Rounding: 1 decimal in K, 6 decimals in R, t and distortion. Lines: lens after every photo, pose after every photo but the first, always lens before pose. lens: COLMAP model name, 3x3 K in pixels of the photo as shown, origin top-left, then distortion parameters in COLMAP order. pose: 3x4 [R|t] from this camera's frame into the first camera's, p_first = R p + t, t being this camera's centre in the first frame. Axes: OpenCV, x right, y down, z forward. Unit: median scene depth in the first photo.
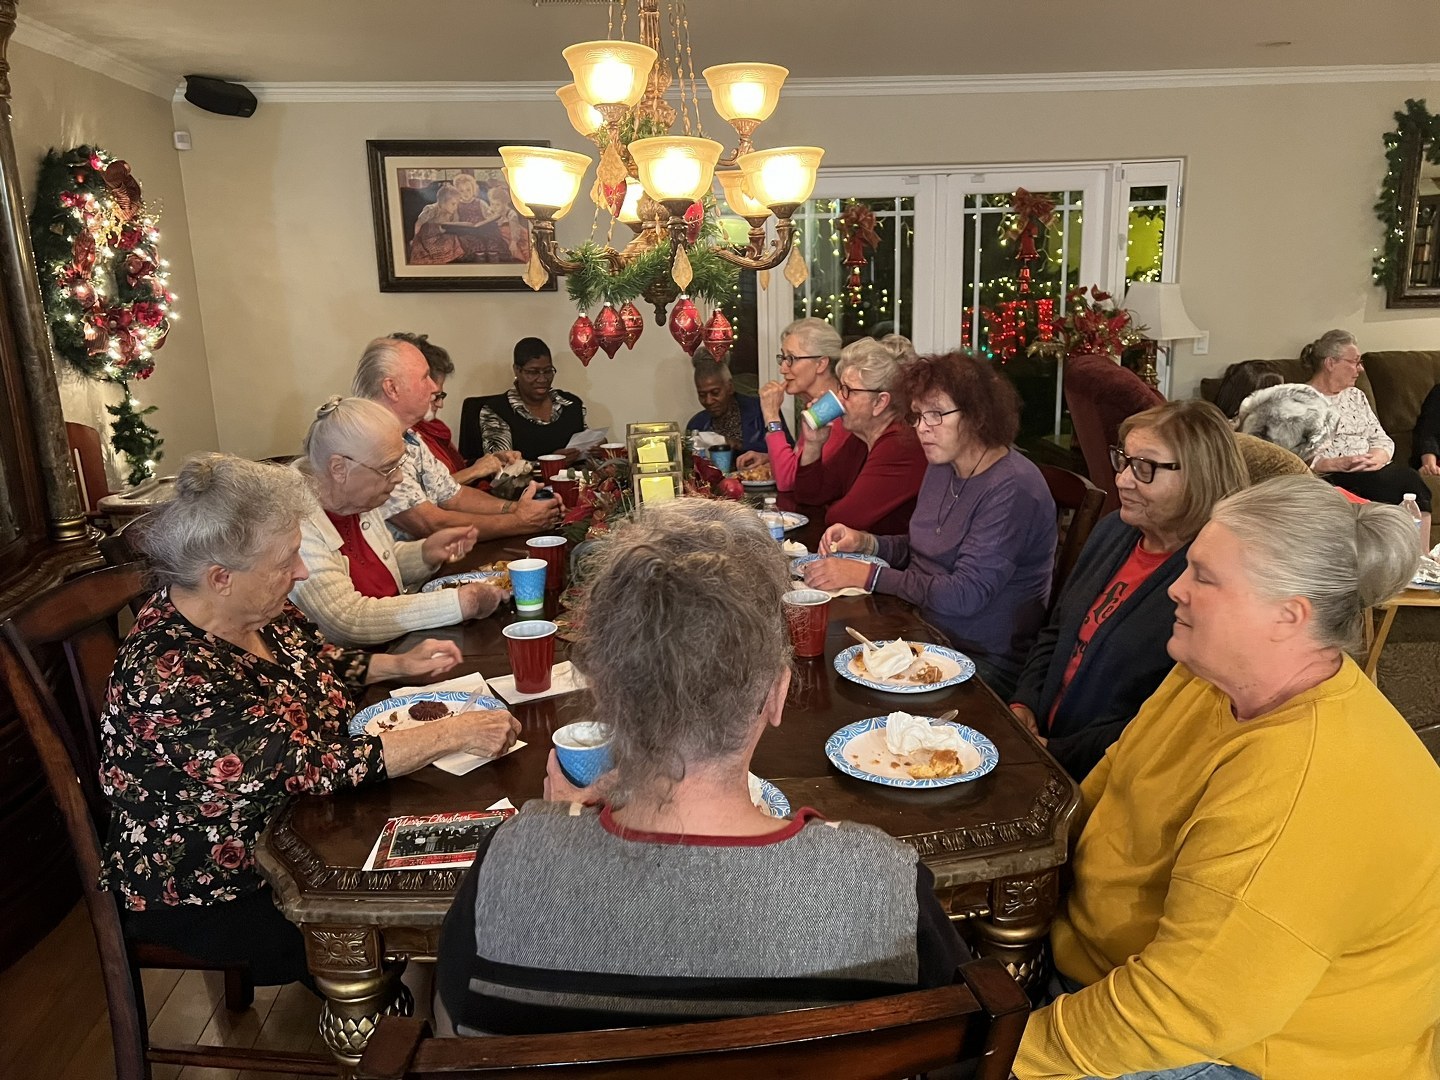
lens RADIAL K [[1076.6, 0, 715.6], [0, 1076.6, 530.3], [0, 0, 1]] dist [0.073940, -0.085884]
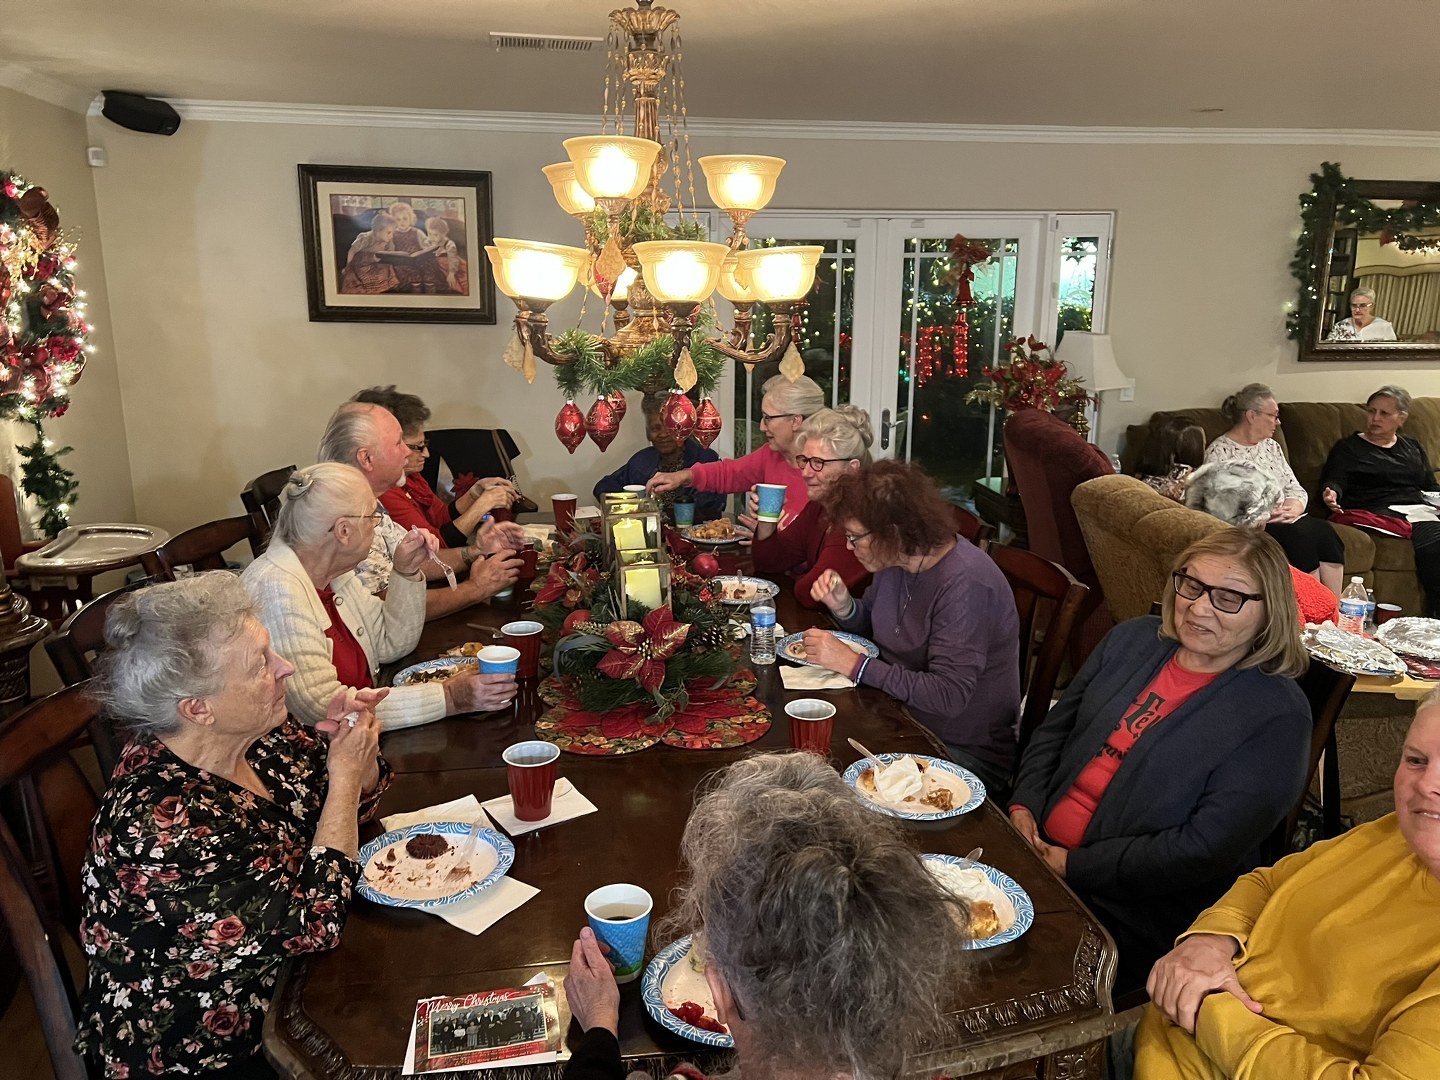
lens RADIAL K [[1076.6, 0, 715.6], [0, 1076.6, 530.3], [0, 0, 1]] dist [0.073940, -0.085884]
pose [[0.995987, 0.010800, 0.088849, -0.043465], [-0.010856, 0.999941, 0.000152, -0.048191], [-0.088842, -0.001116, 0.996045, 0.013799]]
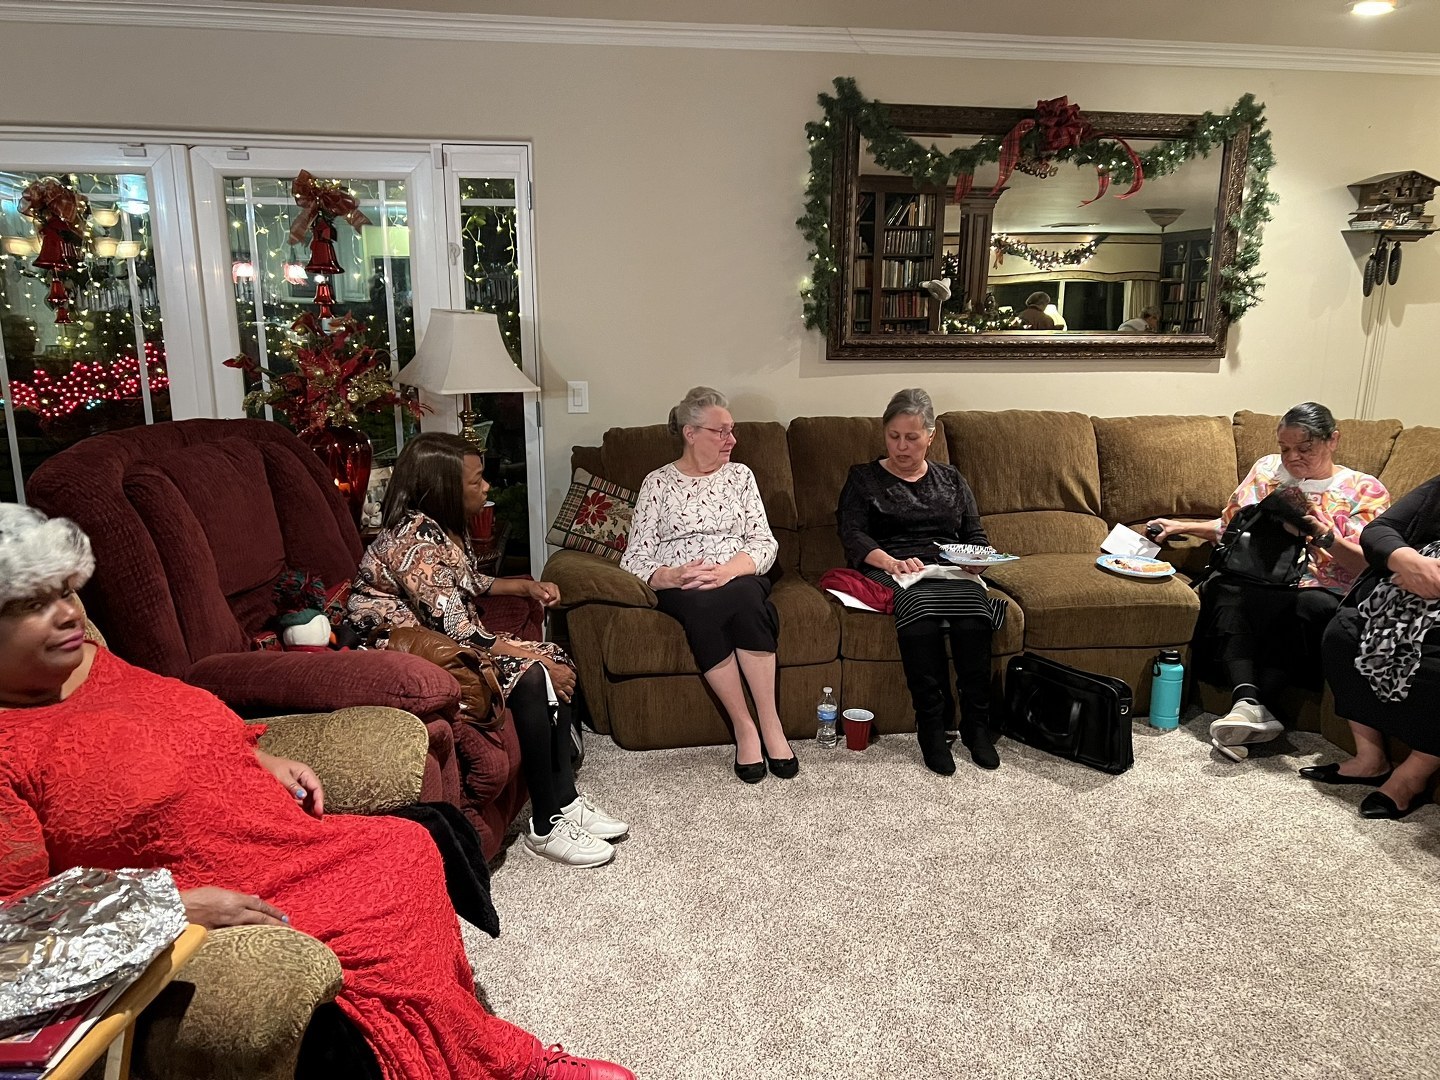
lens RADIAL K [[1076.6, 0, 715.6], [0, 1076.6, 530.3], [0, 0, 1]] dist [0.073940, -0.085884]
pose [[0.996219, 0.016730, 0.085253, 0.645942], [-0.015394, 0.999749, -0.016307, -0.096314], [-0.085505, 0.014933, 0.996226, 0.359244]]
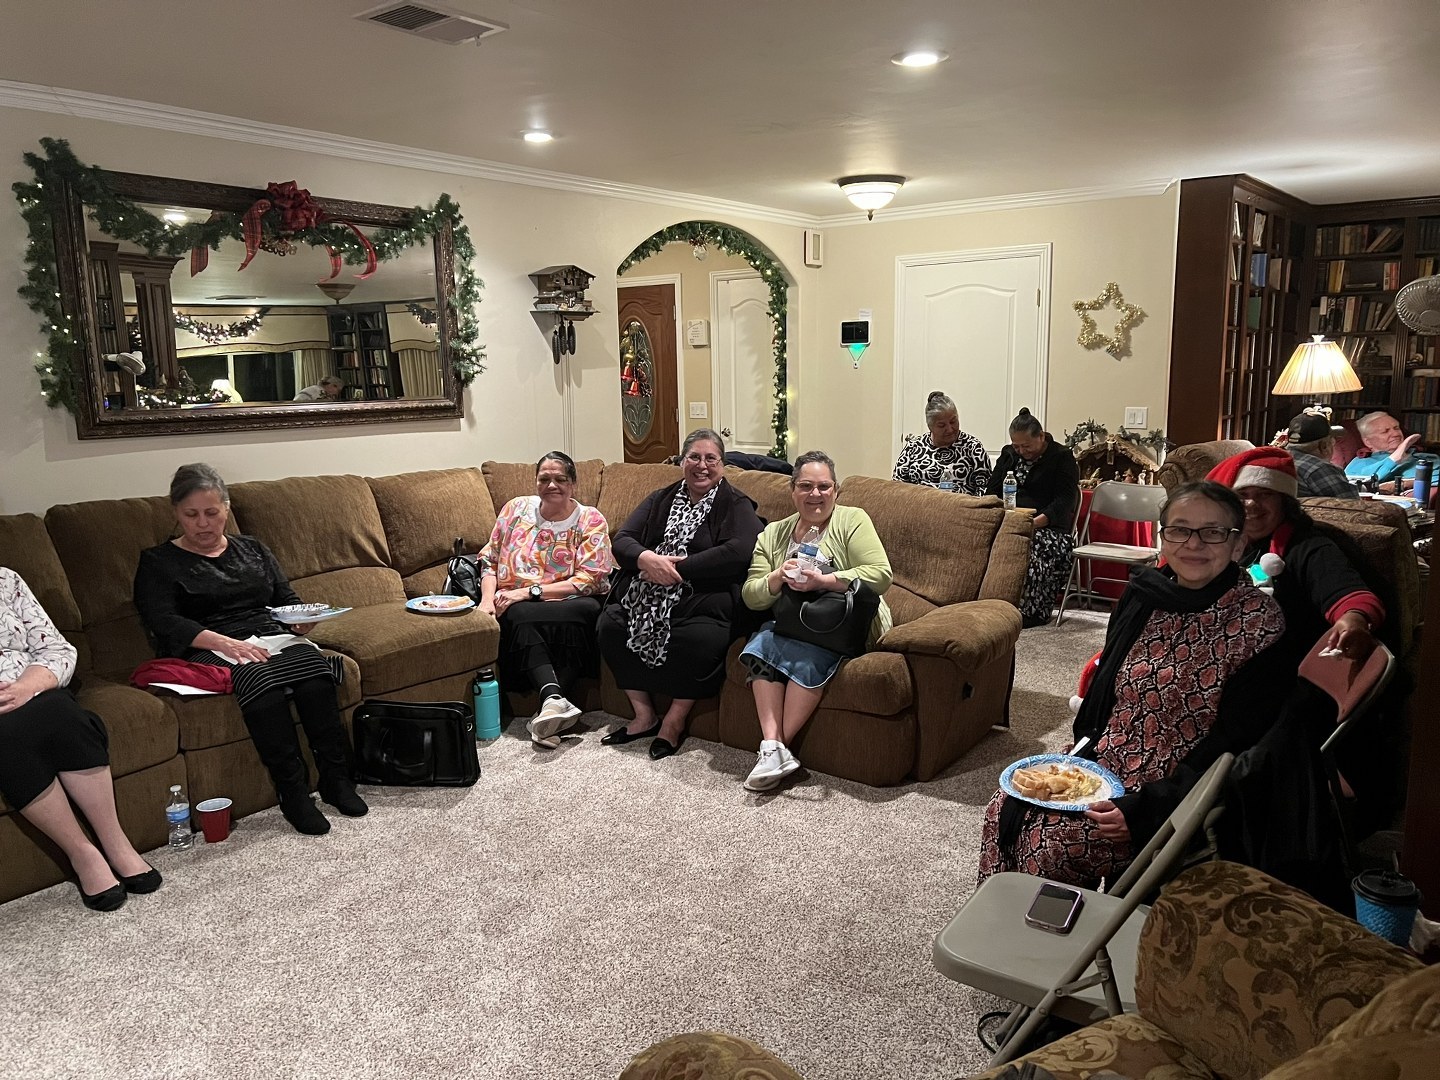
lens RADIAL K [[1060.5, 0, 720.0], [0, 1060.5, 540.0], [0, 0, 1]] dist [0.075505, -0.086234]
pose [[0.690429, -0.105238, 0.715704, 0.545876], [0.163726, 0.986421, -0.012900, -0.090124], [-0.704629, 0.126086, 0.698284, 0.345614]]
